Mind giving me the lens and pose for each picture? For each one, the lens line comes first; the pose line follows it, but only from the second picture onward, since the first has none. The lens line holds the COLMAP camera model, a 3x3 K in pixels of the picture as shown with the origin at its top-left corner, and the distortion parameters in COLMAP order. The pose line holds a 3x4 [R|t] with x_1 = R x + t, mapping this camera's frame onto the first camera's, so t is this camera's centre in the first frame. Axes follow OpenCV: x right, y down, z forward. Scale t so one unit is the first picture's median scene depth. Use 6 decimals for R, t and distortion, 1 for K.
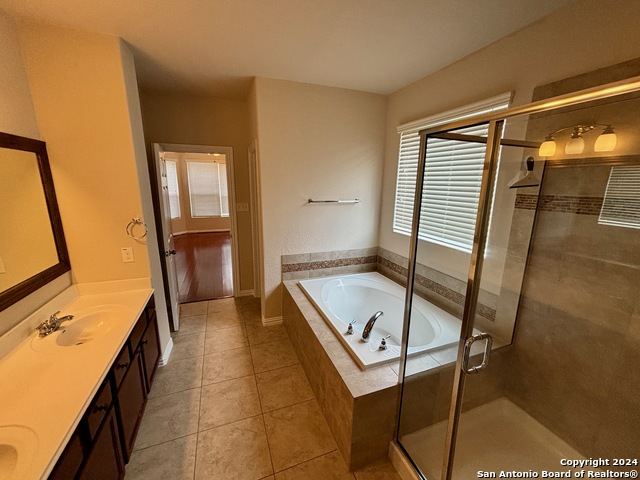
lens RADIAL K [[256.8, 0, 319.7], [0, 256.8, 239.0], [0, 0, 1]] dist [-0.000261, -0.000120]
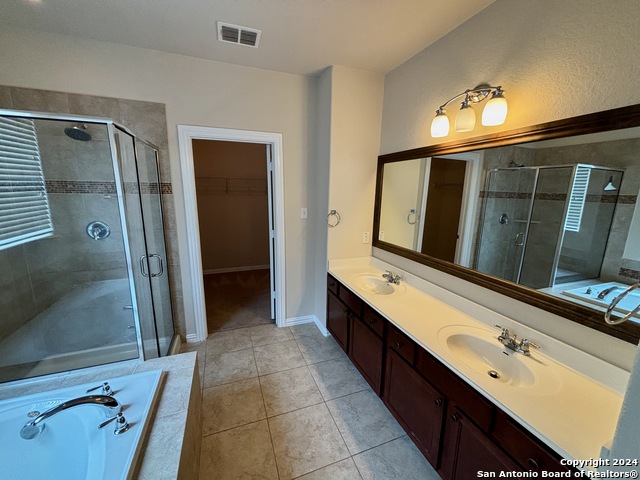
lens RADIAL K [[256.8, 0, 318.2], [0, 256.8, 238.6], [0, 0, 1]] dist [-0.000261, -0.000120]
pose [[-0.999459, -0.032869, 0.001299, -0.243861], [-0.029677, 0.918005, 0.395457, -0.208539], [-0.014191, 0.395204, -0.918484, 1.104942]]
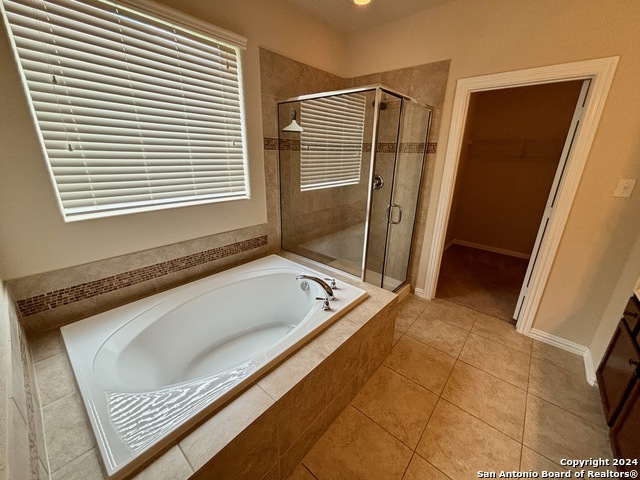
lens RADIAL K [[256.8, 0, 320.9], [0, 256.8, 238.5], [0, 0, 1]] dist [-0.000261, -0.000120]
pose [[-0.474211, -0.303493, 0.826447, -0.405823], [0.159549, 0.893539, 0.419680, -0.159223], [-0.865833, 0.330876, -0.375305, 1.028601]]
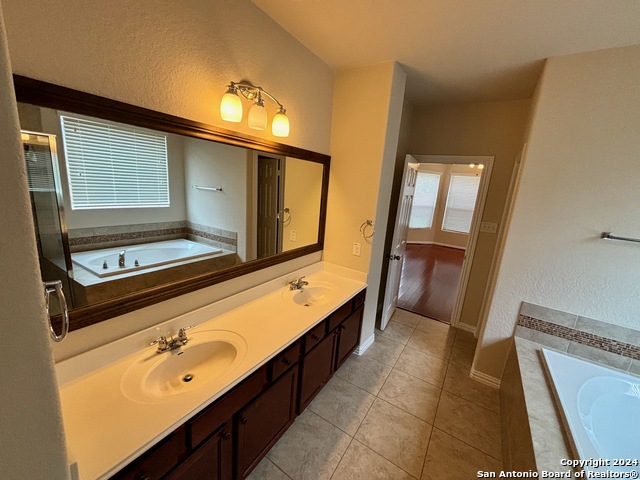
lens RADIAL K [[256.8, 0, 321.1], [0, 256.8, 239.4], [0, 0, 1]] dist [-0.000261, -0.000120]
pose [[0.592370, 0.204833, -0.779193, 0.050334], [-0.242569, 0.967609, 0.069954, -0.020831], [0.768283, 0.147569, 0.622868, 0.124450]]
